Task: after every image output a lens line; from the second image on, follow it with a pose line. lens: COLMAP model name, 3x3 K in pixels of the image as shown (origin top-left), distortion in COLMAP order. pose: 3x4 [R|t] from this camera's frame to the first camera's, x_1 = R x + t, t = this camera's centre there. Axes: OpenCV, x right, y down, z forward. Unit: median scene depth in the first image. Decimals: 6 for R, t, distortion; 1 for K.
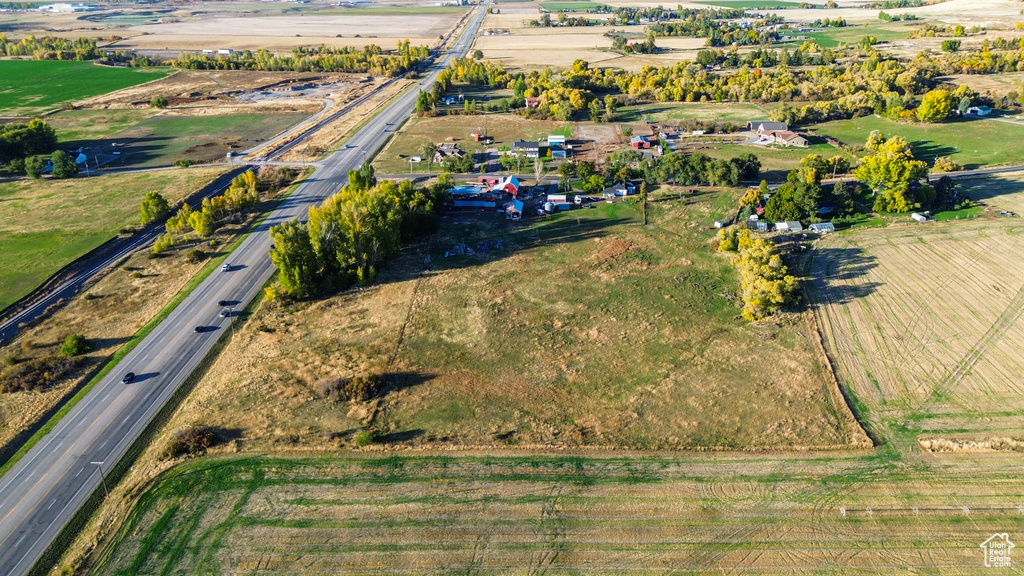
lens RADIAL K [[725.6, 0, 514.6], [0, 725.6, 287.0], [0, 0, 1]] dist [0.066357, -0.066245]
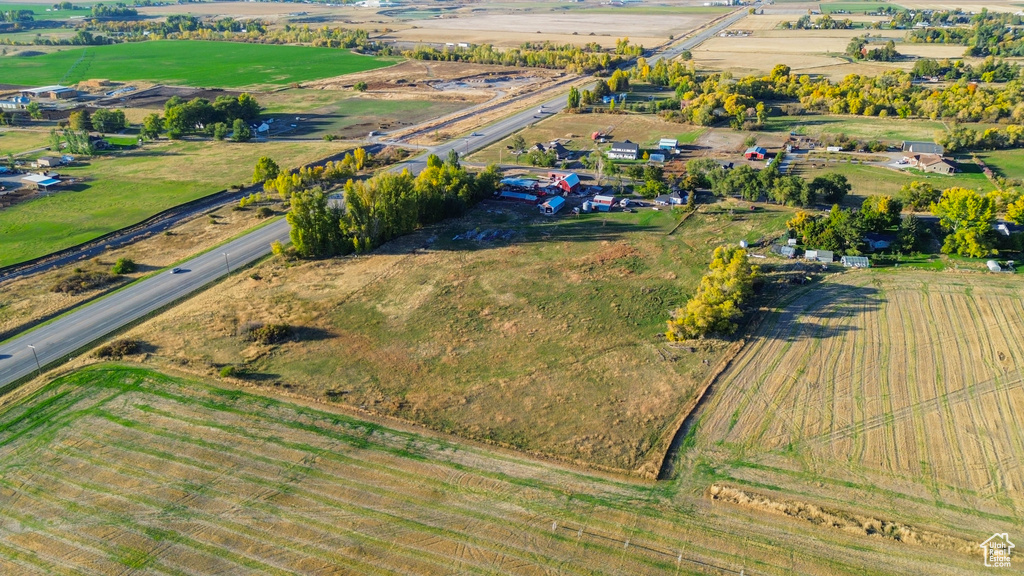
lens RADIAL K [[725.6, 0, 514.6], [0, 725.6, 287.0], [0, 0, 1]] dist [0.066357, -0.066245]
pose [[0.930075, 0.147535, -0.336443, 0.349748], [-0.147229, 0.988745, 0.026575, -0.014179], [0.336577, 0.024817, 0.941329, 0.030713]]
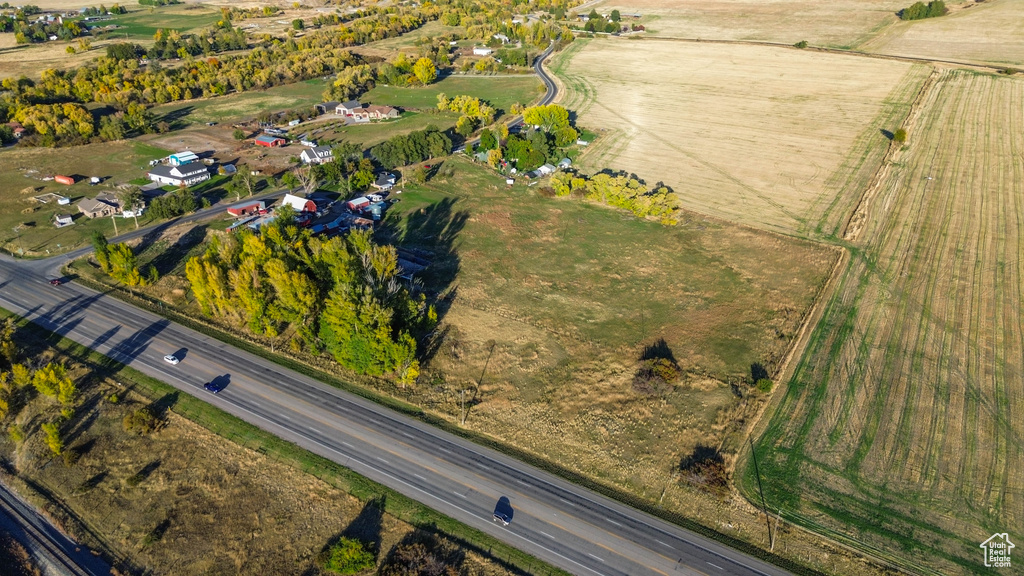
lens RADIAL K [[725.6, 0, 514.6], [0, 725.6, 287.0], [0, 0, 1]] dist [0.066357, -0.066245]
pose [[0.513311, -0.348909, 0.784075, -0.716490], [0.334605, 0.922688, 0.191535, -0.158237], [-0.790285, 0.164038, 0.590373, 0.366082]]
